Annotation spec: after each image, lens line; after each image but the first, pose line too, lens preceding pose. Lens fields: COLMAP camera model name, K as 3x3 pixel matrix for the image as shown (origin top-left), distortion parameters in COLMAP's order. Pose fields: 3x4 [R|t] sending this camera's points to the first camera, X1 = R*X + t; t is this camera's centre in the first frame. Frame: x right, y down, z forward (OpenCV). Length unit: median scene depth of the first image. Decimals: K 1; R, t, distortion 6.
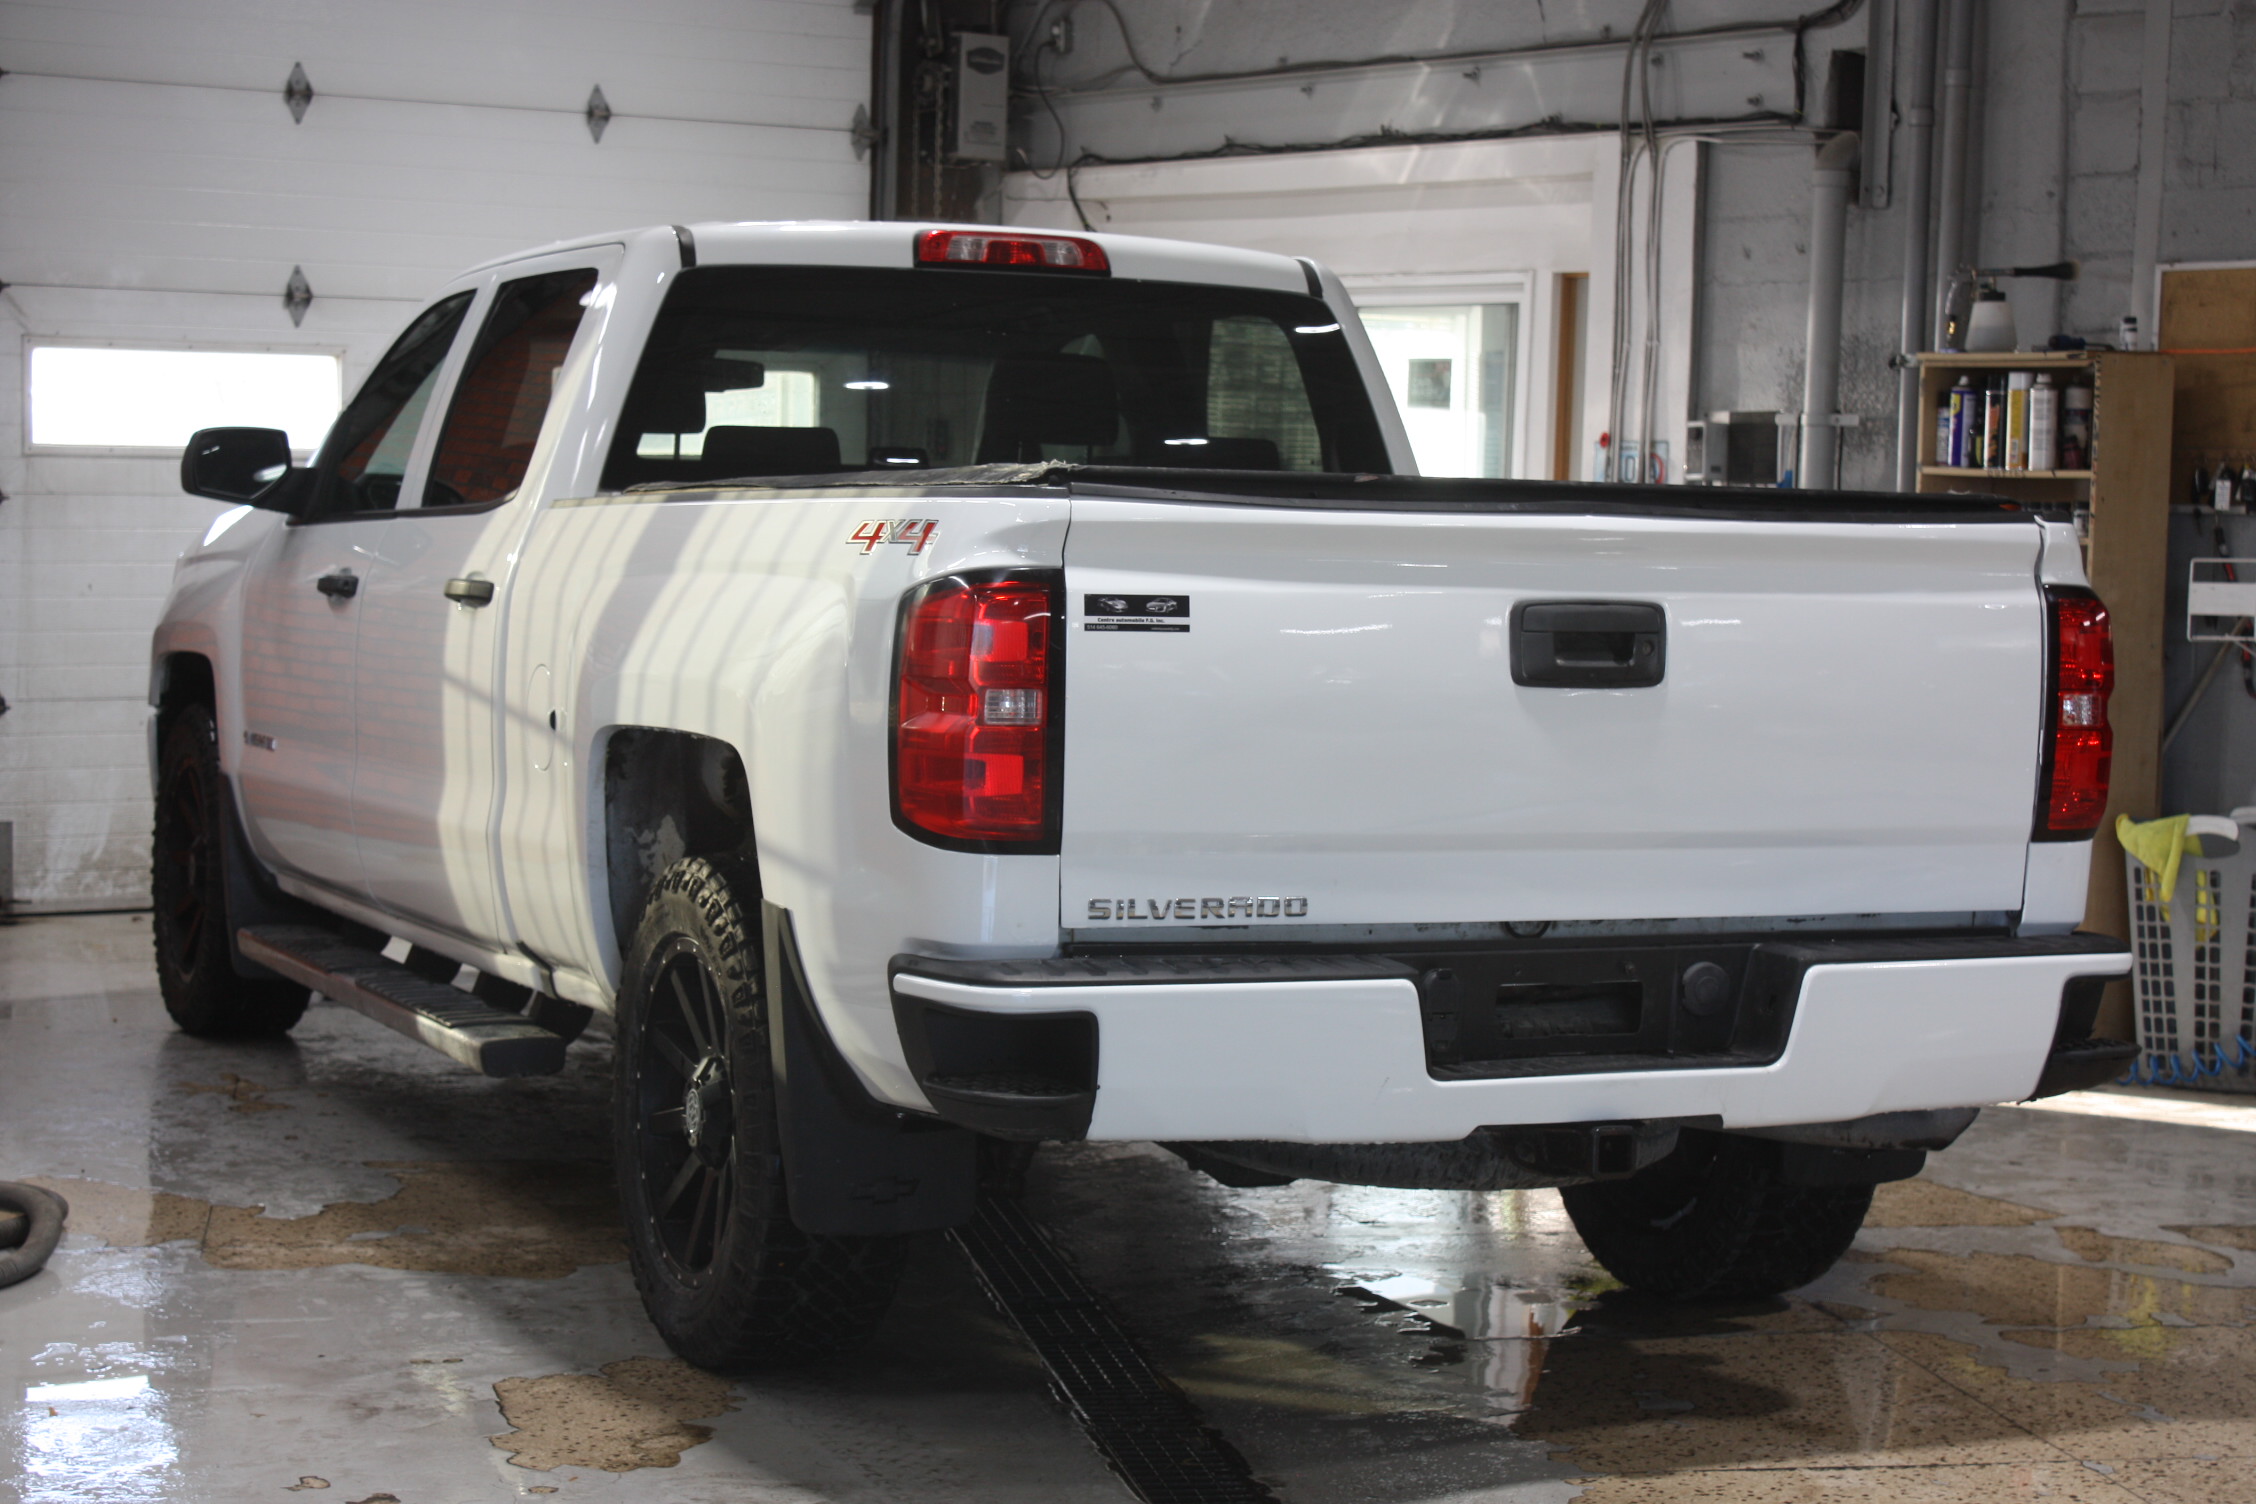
lens RADIAL K [[4148.2, 0, 1128.0], [0, 4148.2, 752.0], [0, 0, 1]] dist [0.066331, 0.026981]
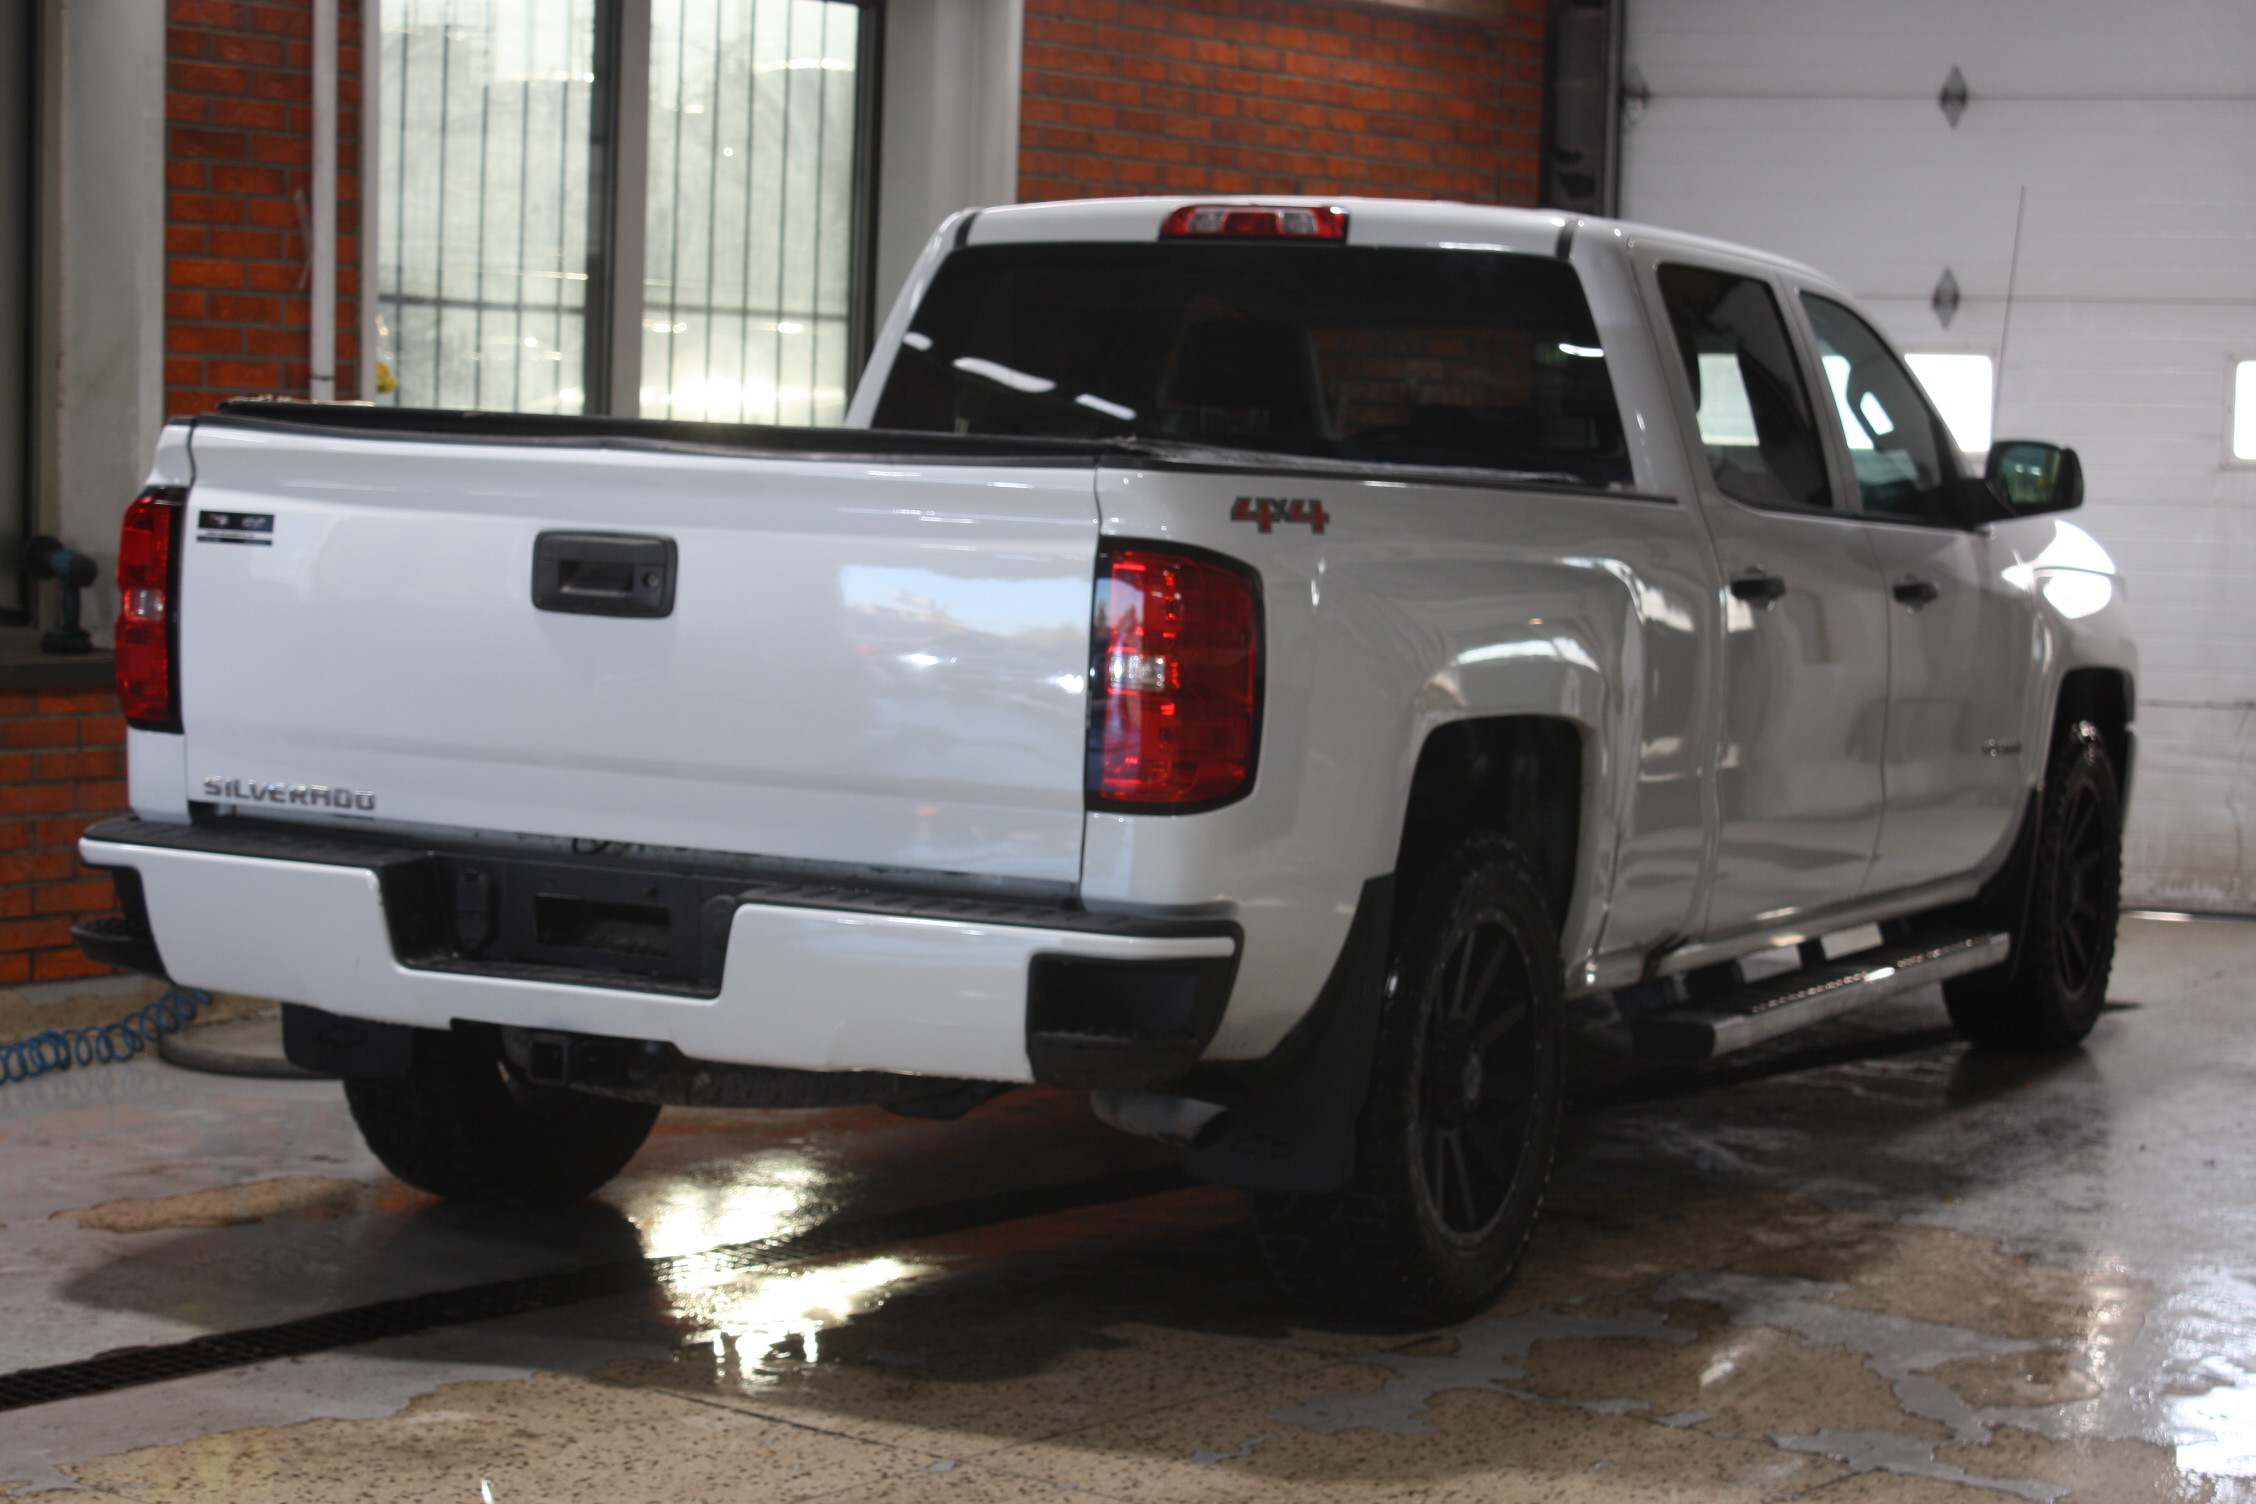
lens RADIAL K [[4148.2, 0, 1128.0], [0, 4148.2, 752.0], [0, 0, 1]] dist [0.066331, 0.026981]
pose [[0.645702, 0.059715, -0.761251, 0.977251], [-0.069480, 0.997397, 0.019305, -0.010594], [0.760422, 0.040426, 0.648170, 0.423652]]
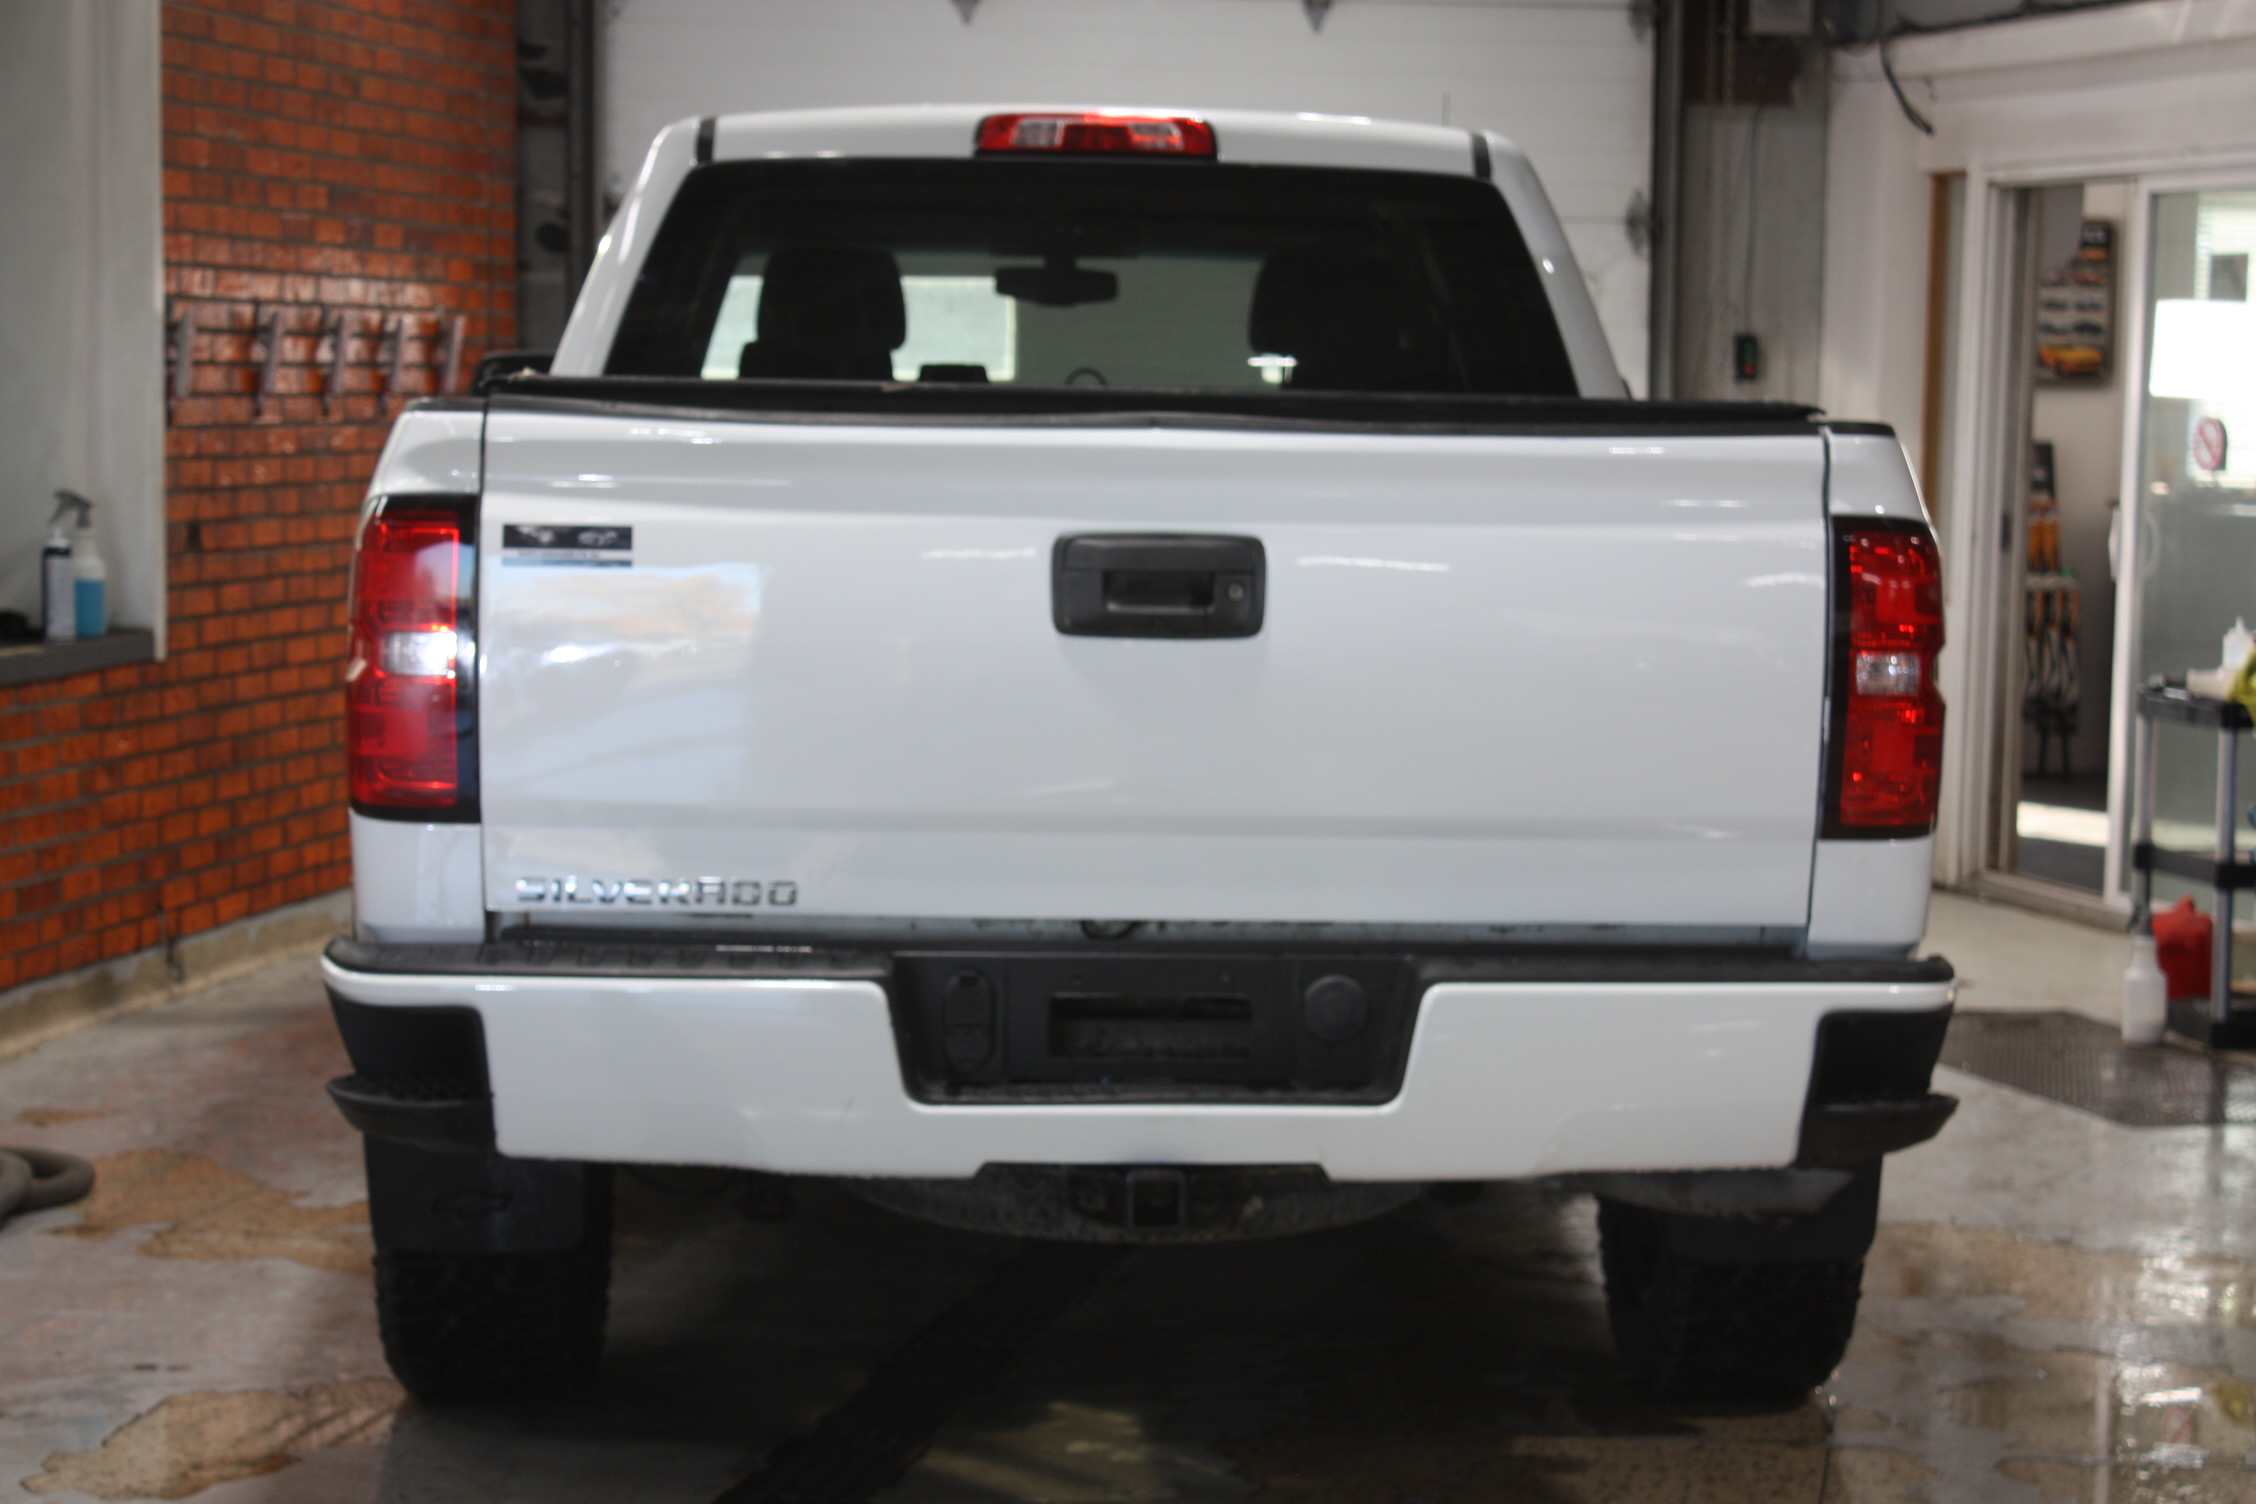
lens RADIAL K [[4603.1, 0, 1128.0], [0, 4603.1, 752.0], [0, 0, 1]] dist [0.027974, 0.123173]
pose [[0.933935, 0.016861, -0.357046, 0.427341], [-0.014784, 0.999854, 0.008545, -0.000625], [0.357138, -0.002702, 0.934048, 0.141814]]
